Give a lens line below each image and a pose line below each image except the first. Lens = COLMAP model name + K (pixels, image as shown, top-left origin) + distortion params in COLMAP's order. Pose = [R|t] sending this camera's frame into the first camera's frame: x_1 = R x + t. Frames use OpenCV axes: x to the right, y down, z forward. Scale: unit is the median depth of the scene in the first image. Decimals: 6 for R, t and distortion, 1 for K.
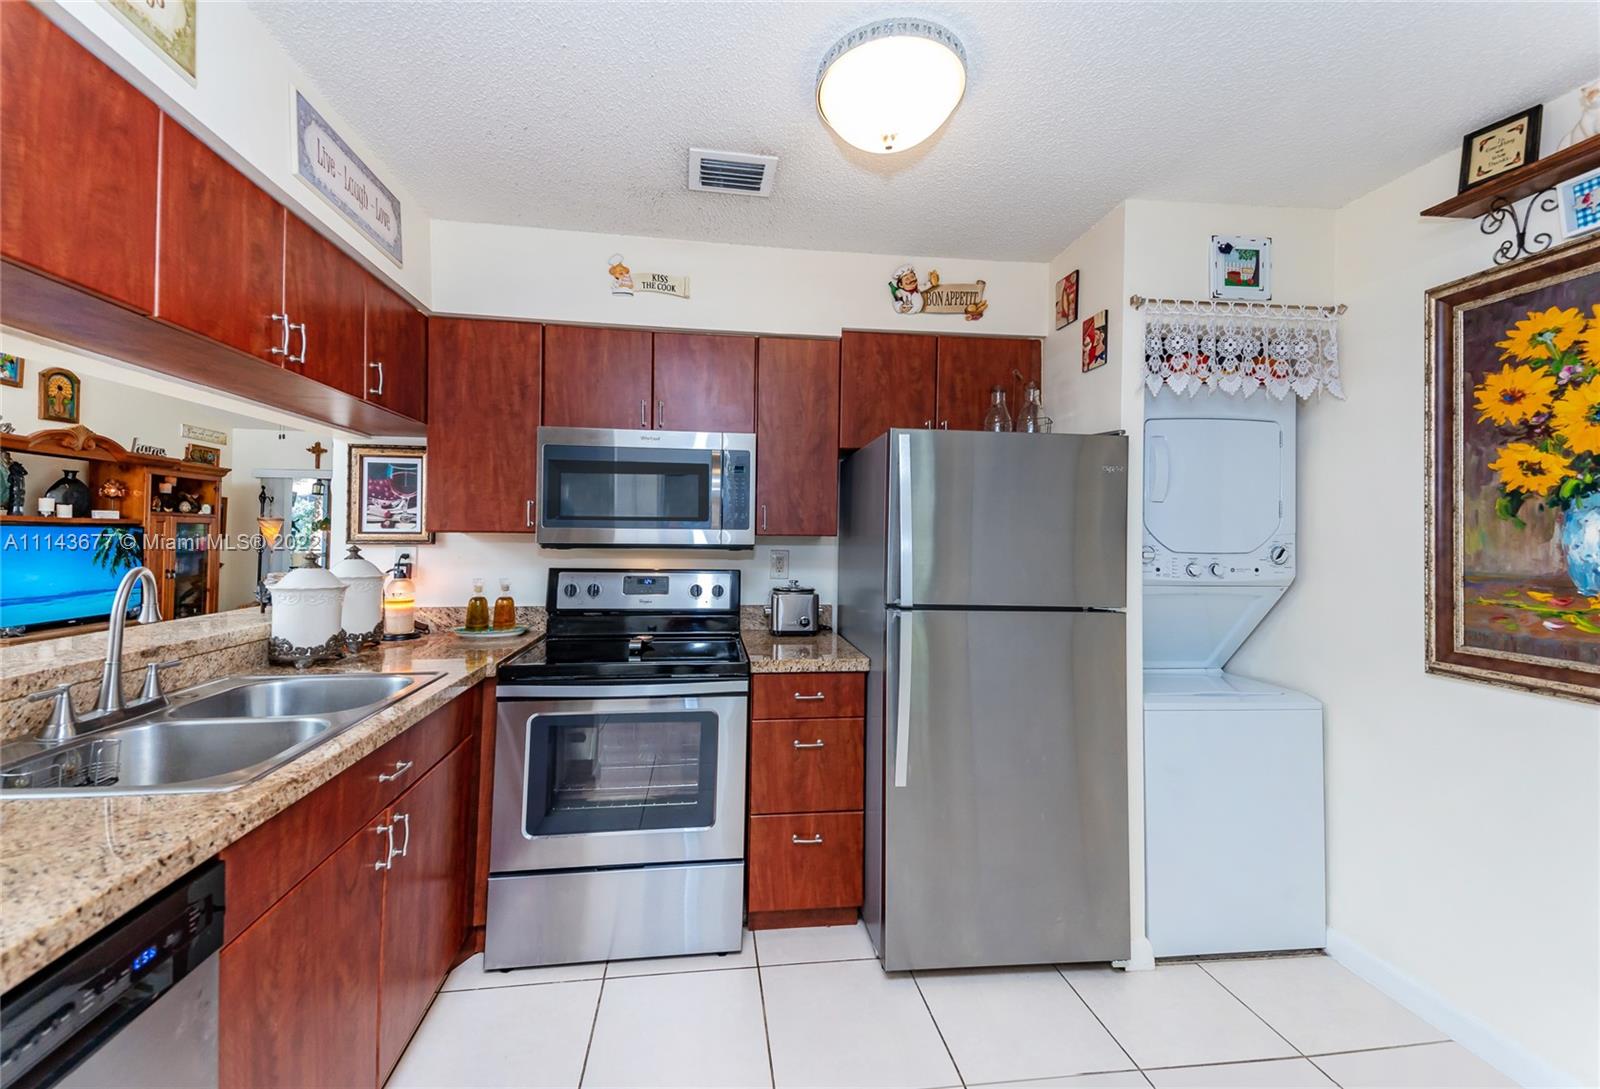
lens RADIAL K [[652.1, 0, 800.9], [0, 652.1, 529.8], [0, 0, 1]] dist [0.092918, -0.039011]
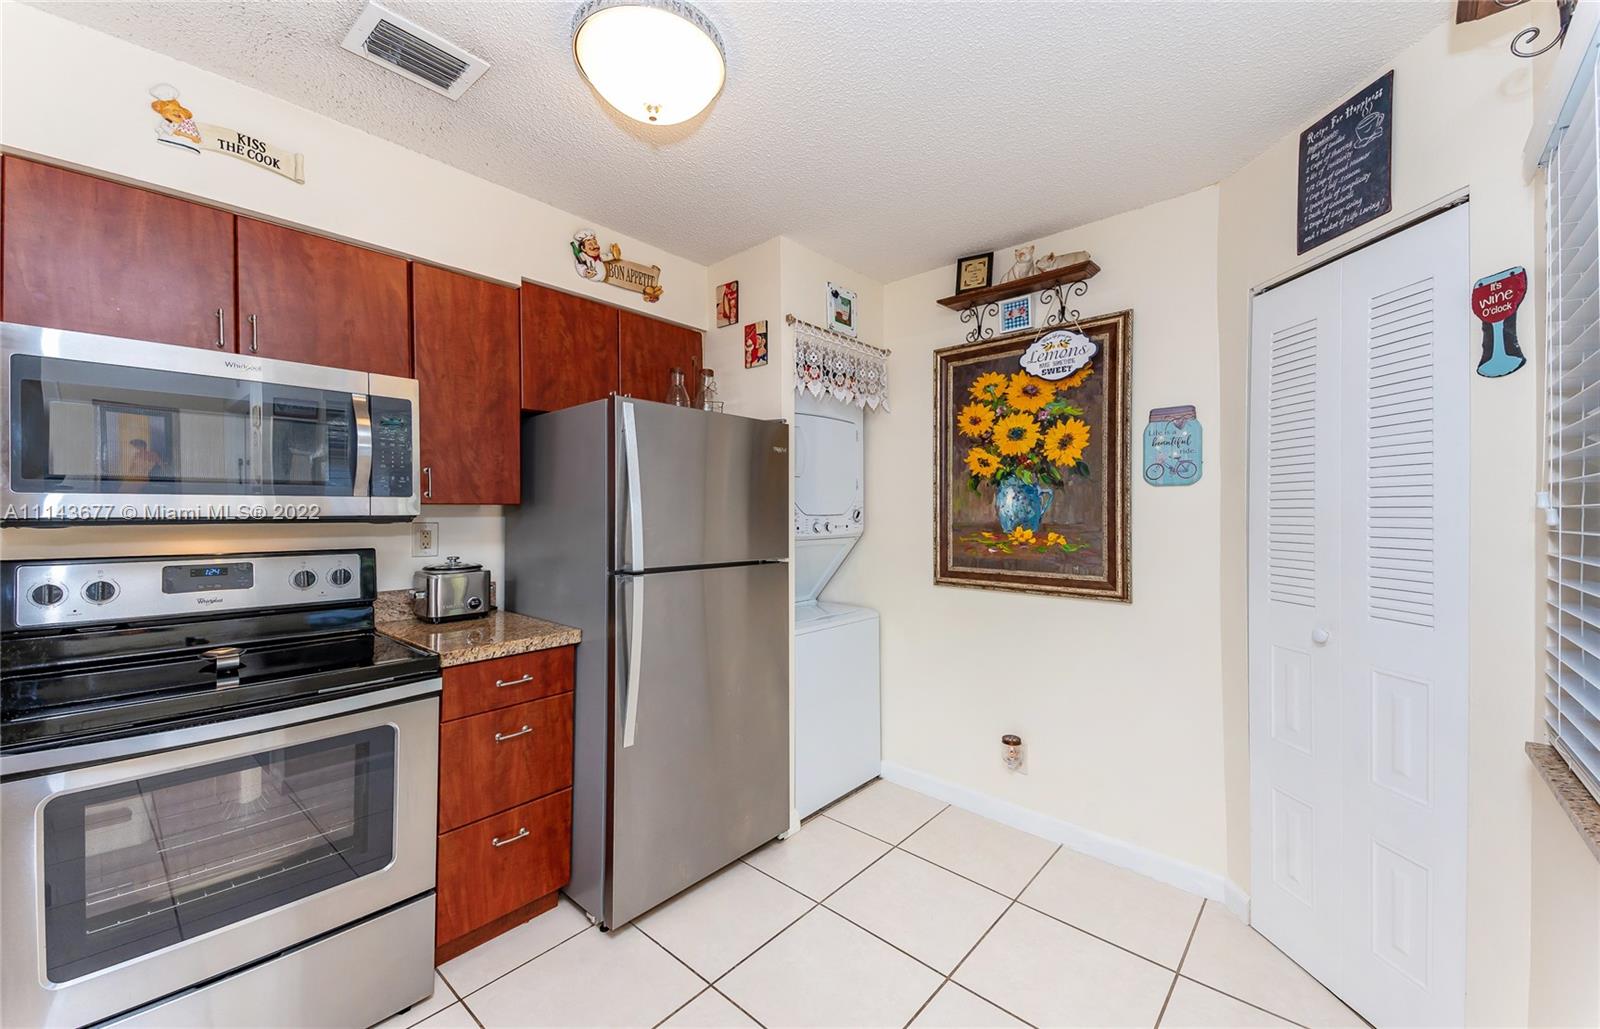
lens RADIAL K [[607.4, 0, 807.2], [0, 607.4, 514.4], [0, 0, 1]] dist [0.089689, -0.034777]
pose [[0.751056, -0.016402, 0.660034, -0.244890], [0.002623, 0.999758, 0.021860, 0.006033], [-0.660233, -0.014686, 0.750917, 0.091469]]
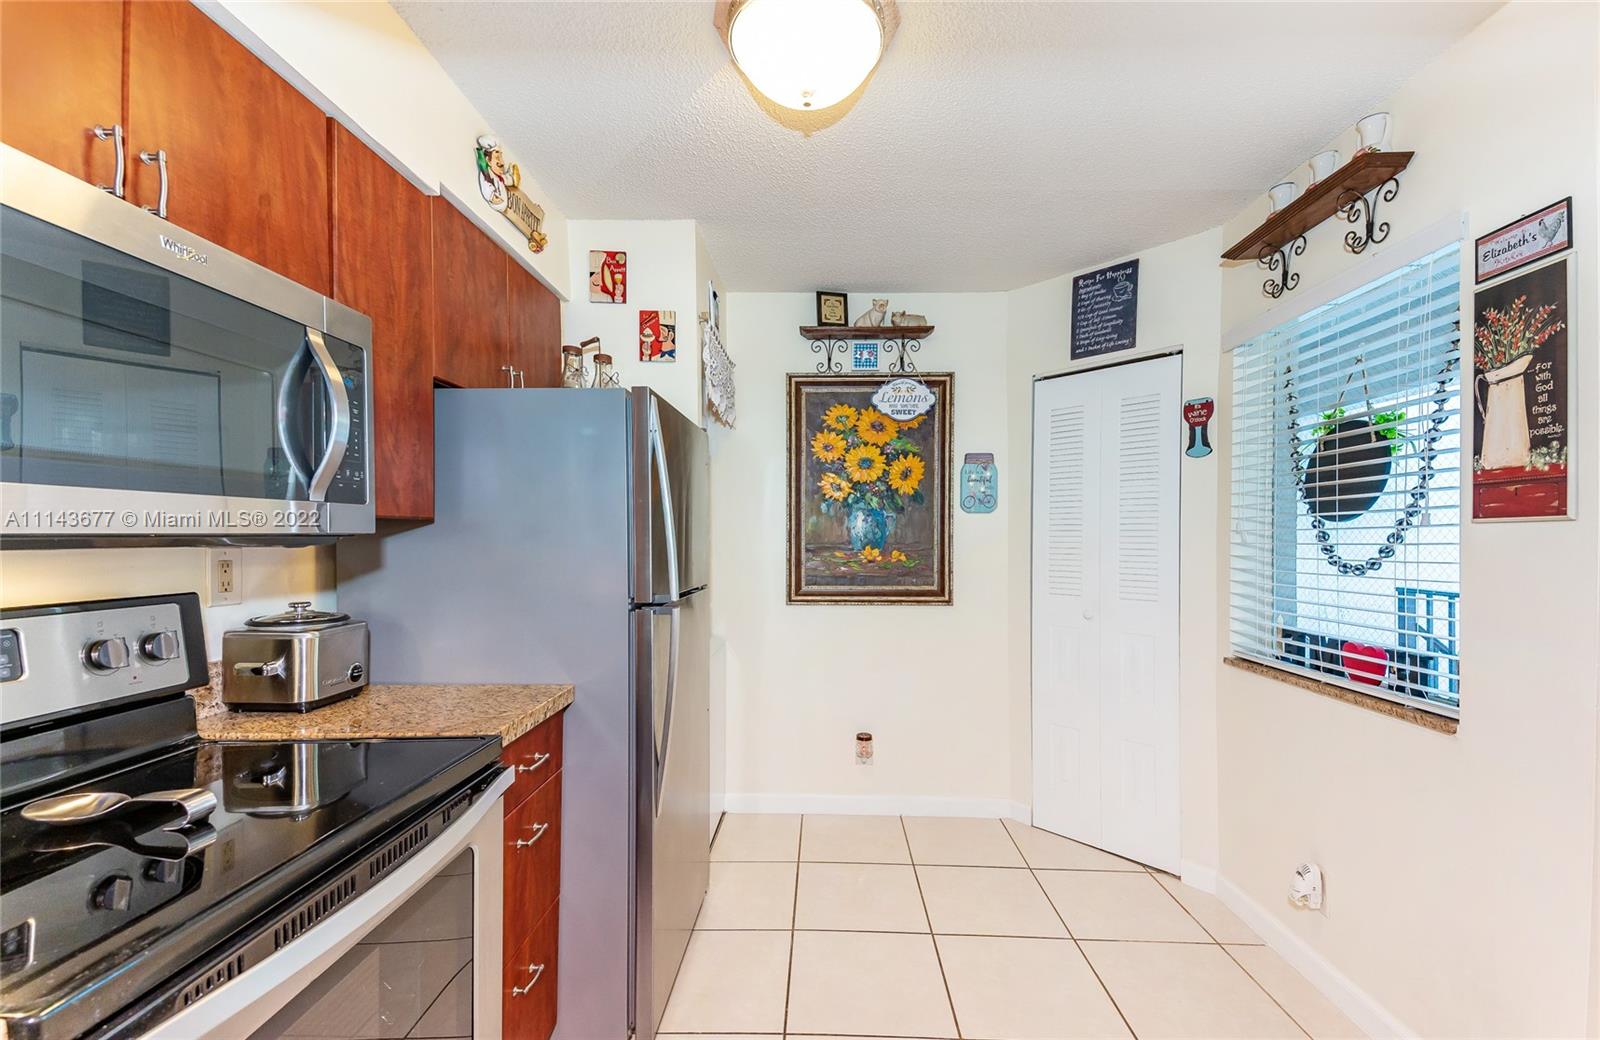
lens RADIAL K [[689.6, 0, 814.6], [0, 689.6, 542.2], [0, 0, 1]] dist [0.104630, -0.000237]
pose [[0.131275, -0.022886, 0.991082, -0.648164], [-0.012514, 0.999616, 0.024741, 0.012438], [-0.991267, -0.015650, 0.130938, 0.625755]]
